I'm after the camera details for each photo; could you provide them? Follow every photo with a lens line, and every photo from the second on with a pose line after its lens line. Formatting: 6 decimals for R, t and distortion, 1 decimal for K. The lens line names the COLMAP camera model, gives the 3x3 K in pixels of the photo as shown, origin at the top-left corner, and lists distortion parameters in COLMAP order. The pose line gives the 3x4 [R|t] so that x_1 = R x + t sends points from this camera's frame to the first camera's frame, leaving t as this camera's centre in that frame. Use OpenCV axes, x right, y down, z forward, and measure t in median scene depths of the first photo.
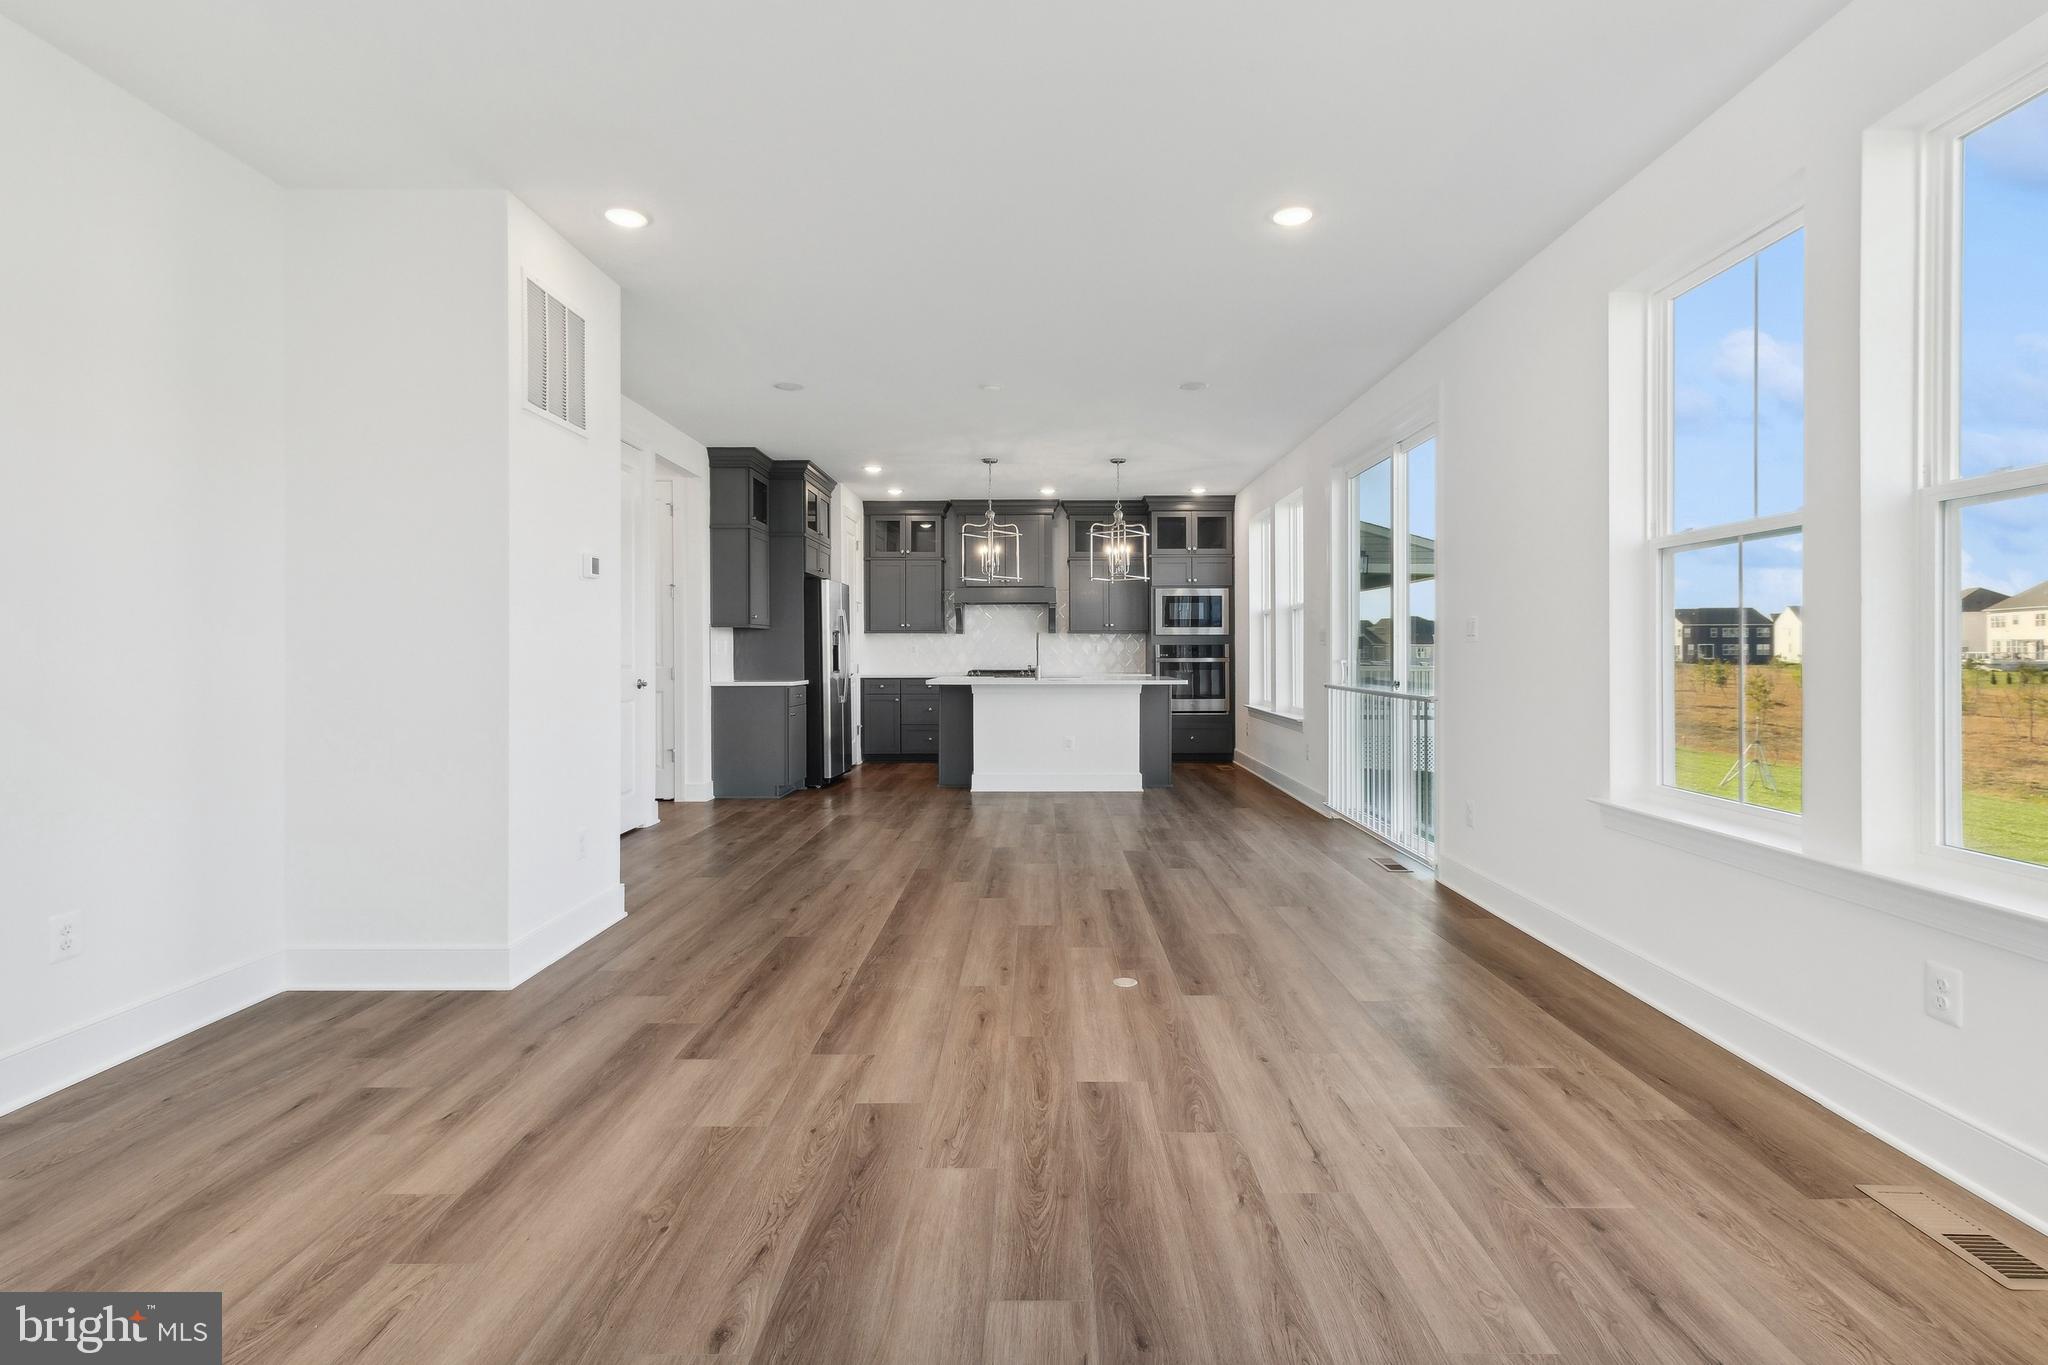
lens RADIAL K [[988.6, 0, 1026.9], [0, 988.6, 668.6], [0, 0, 1]] dist [0.019088, 0.000428]
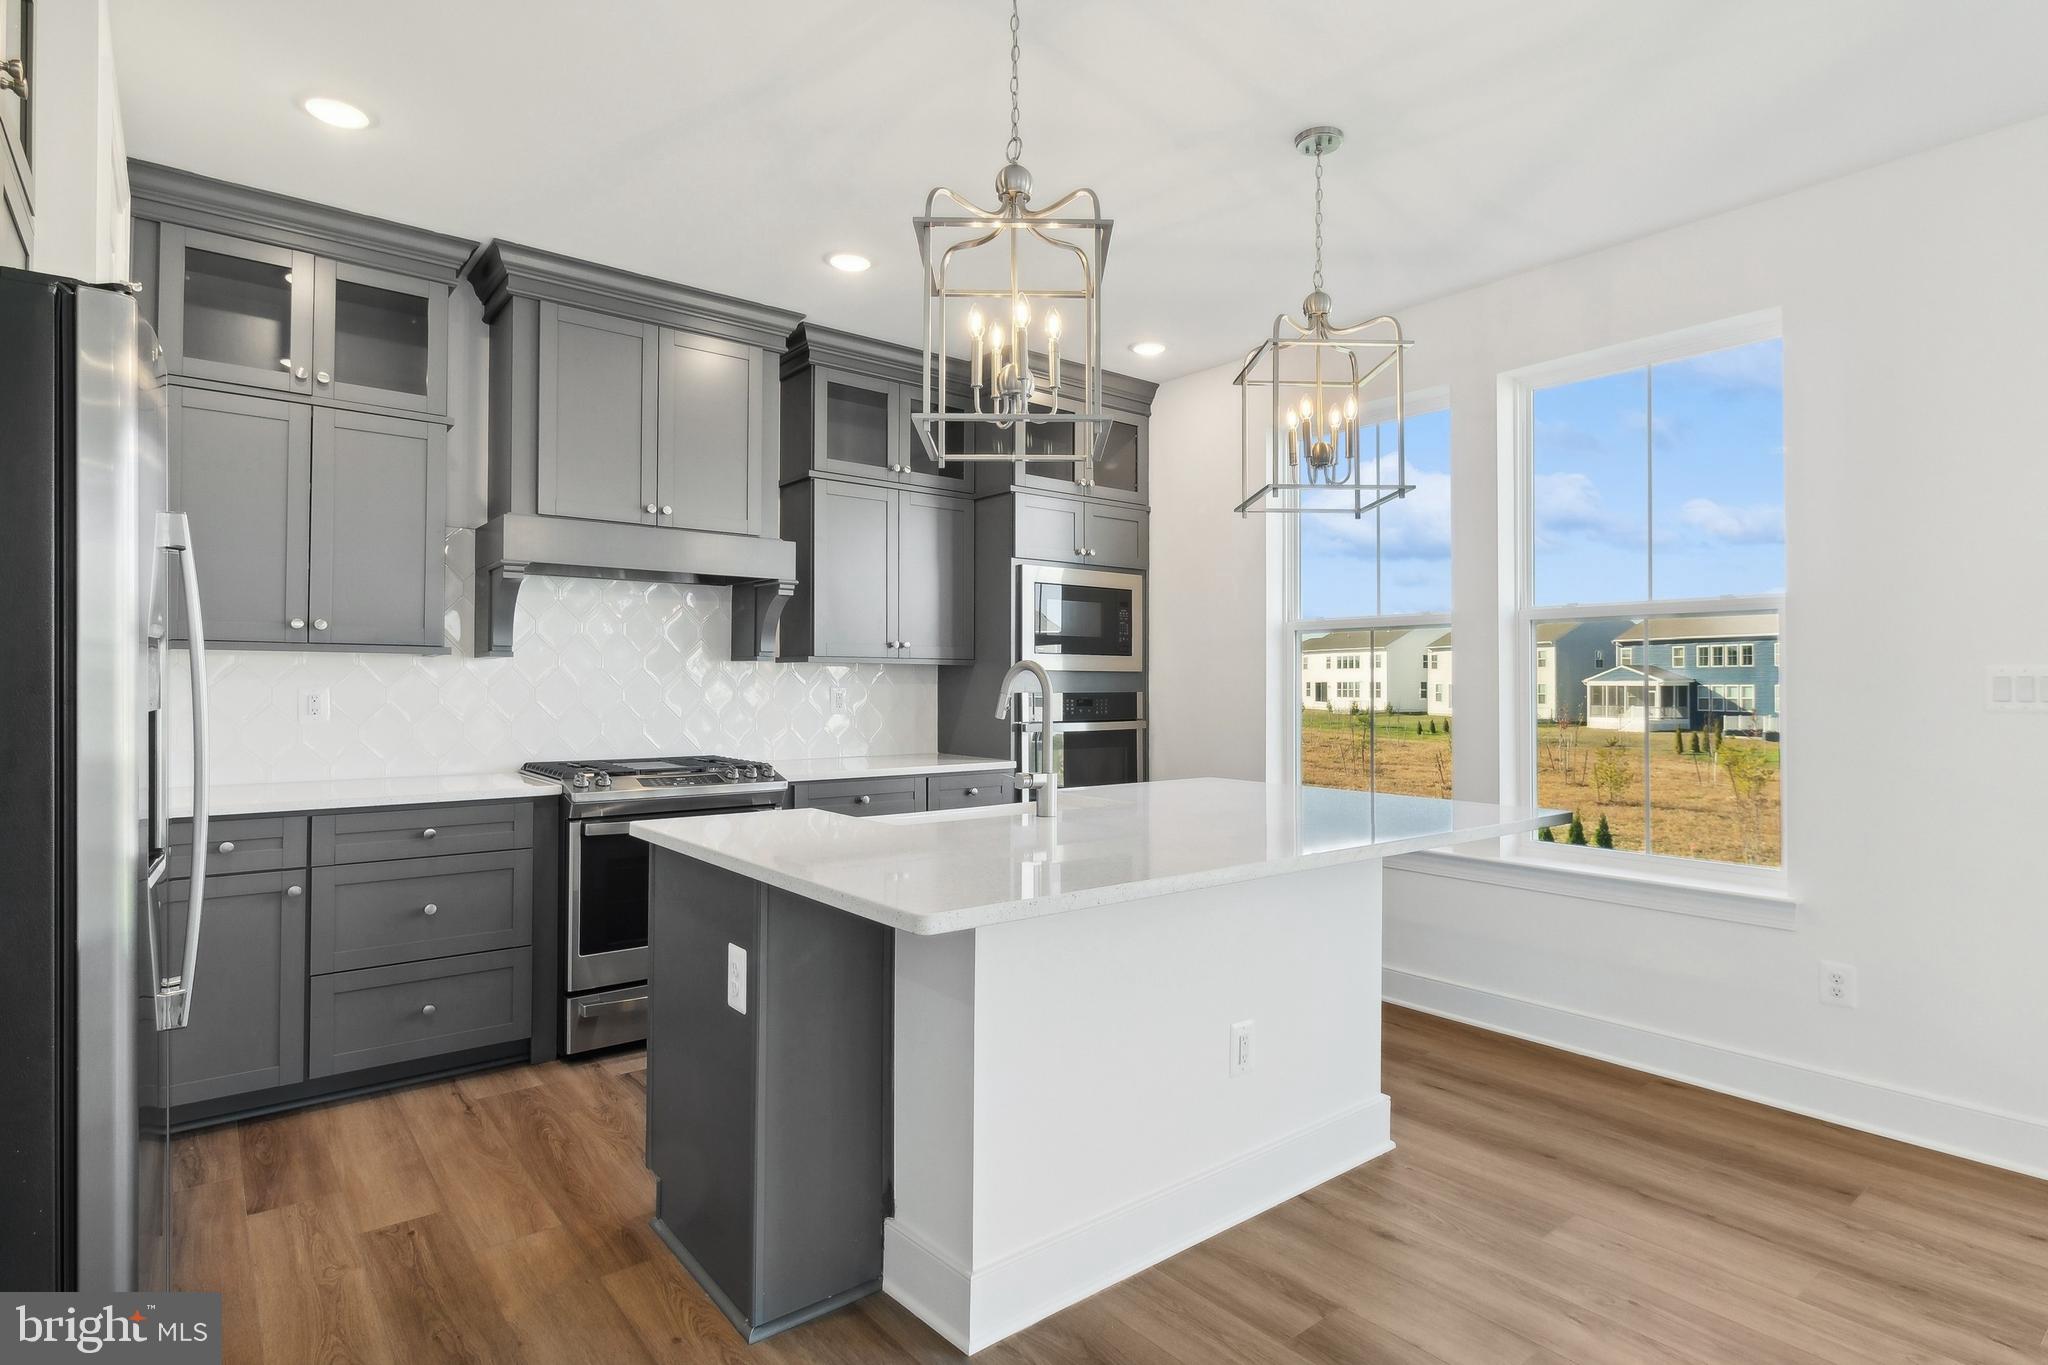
lens RADIAL K [[1046.9, 0, 1025.6], [0, 1046.9, 682.6], [0, 0, 1]] dist [-0.000288, 0.000095]
pose [[0.762636, 0.010622, 0.646741, -0.164948], [0.007636, 0.999648, -0.025422, -0.017121], [-0.646783, 0.024326, 0.762286, 0.649885]]
